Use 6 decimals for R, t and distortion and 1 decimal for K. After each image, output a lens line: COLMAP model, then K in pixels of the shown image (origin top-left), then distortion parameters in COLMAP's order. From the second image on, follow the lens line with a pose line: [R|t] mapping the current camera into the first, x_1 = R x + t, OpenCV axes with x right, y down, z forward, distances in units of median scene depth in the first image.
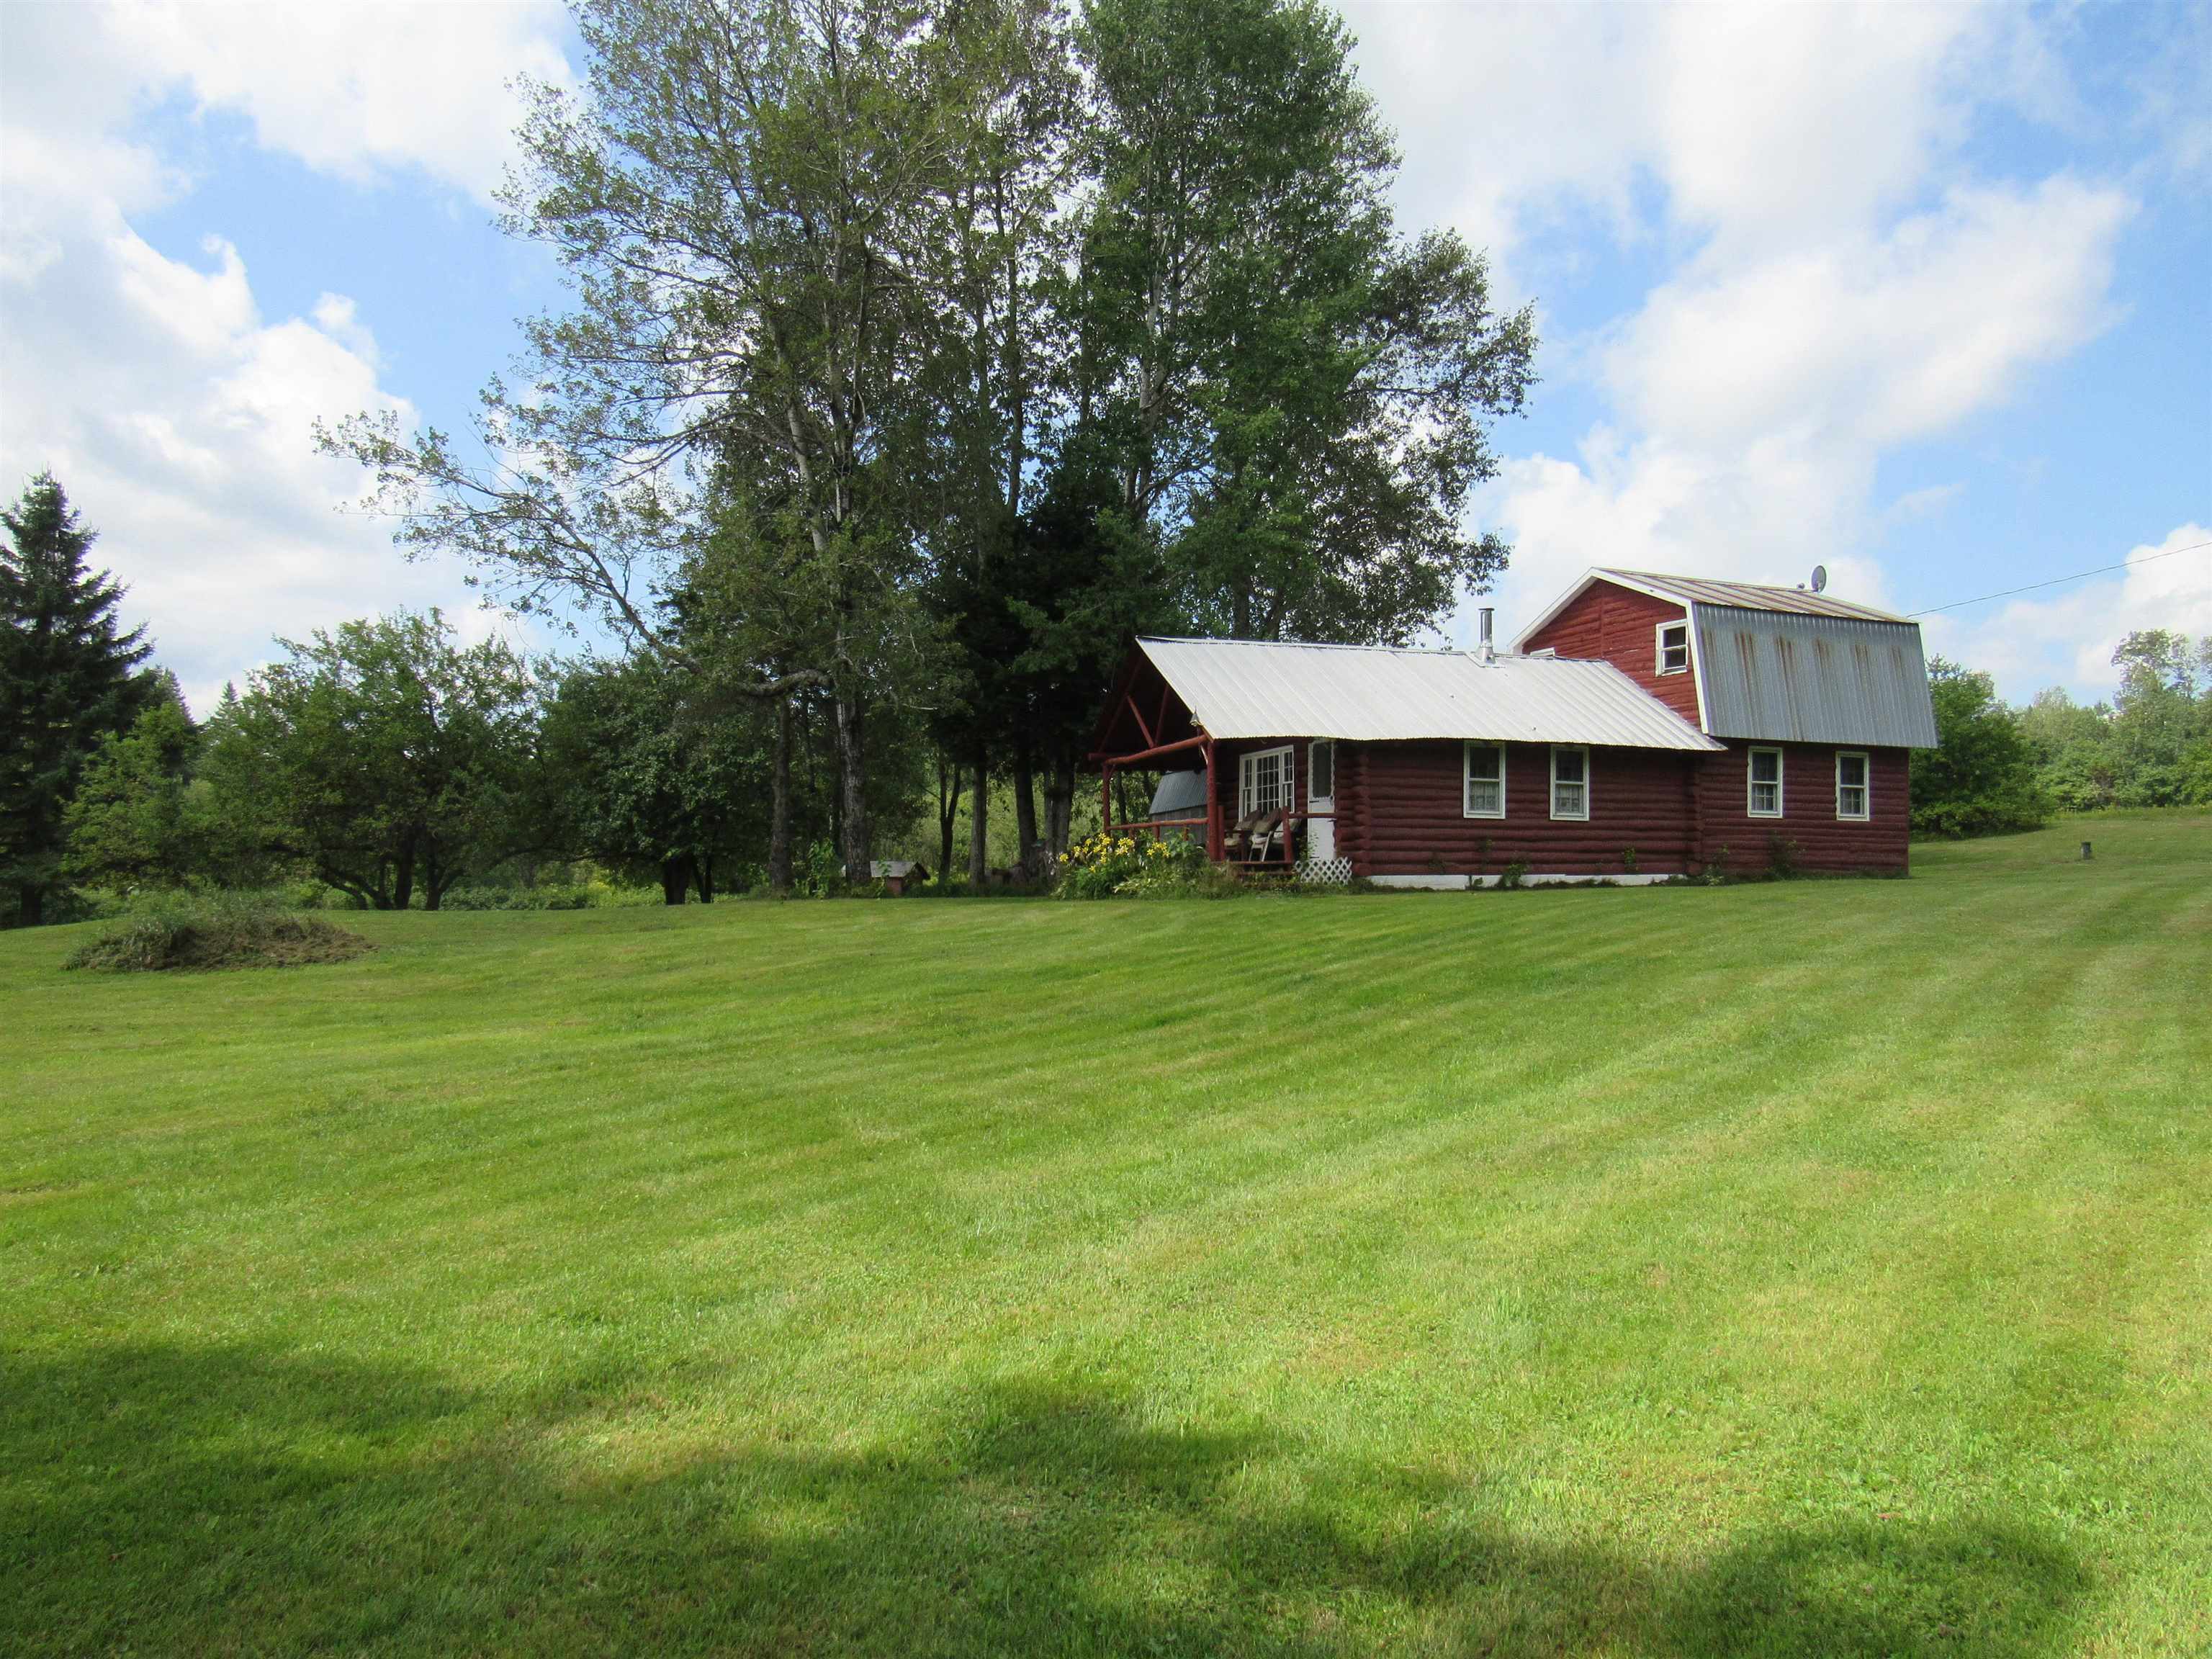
lens RADIAL K [[1575.6, 0, 1113.2], [0, 1575.6, 843.9], [0, 0, 1]] dist [-0.038061, 0.016922]
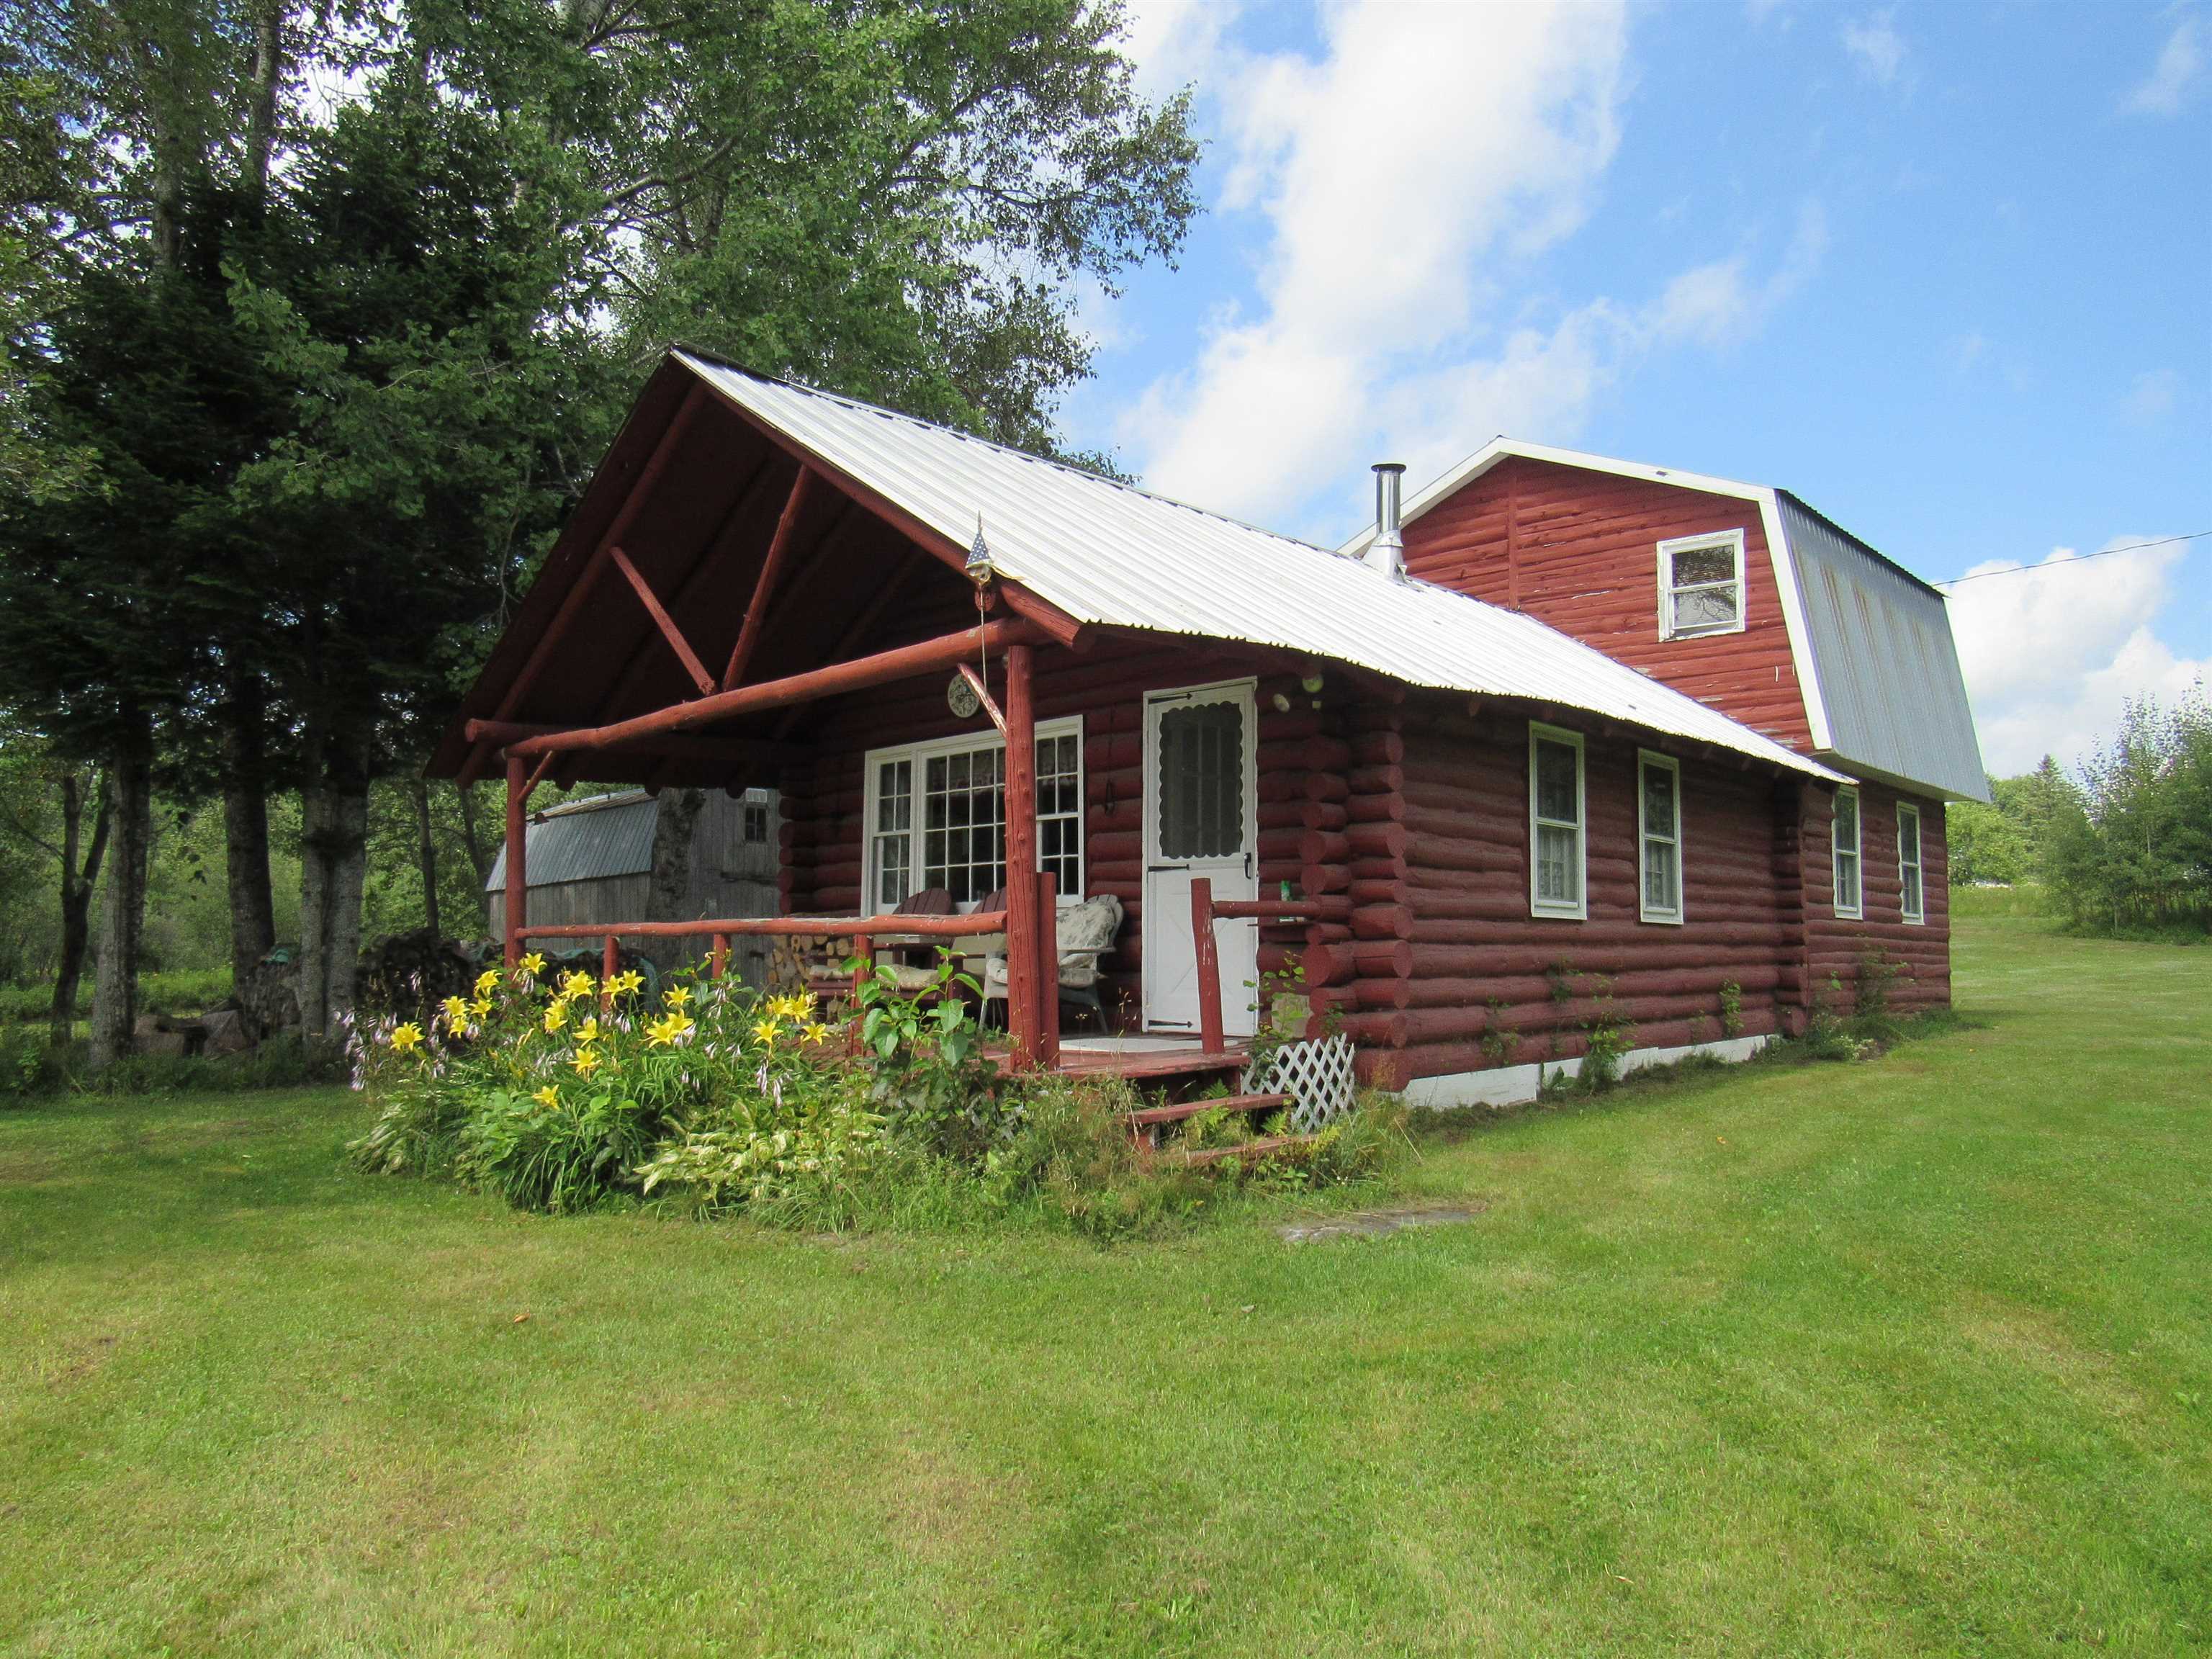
lens RADIAL K [[1575.6, 0, 1106.0], [0, 1575.6, 844.4], [0, 0, 1]] dist [-0.038061, 0.016922]
pose [[0.898571, 0.029231, 0.437853, -0.042794], [-0.006647, 0.998571, -0.053023, -0.012810], [-0.438777, 0.044735, 0.897482, 0.669271]]
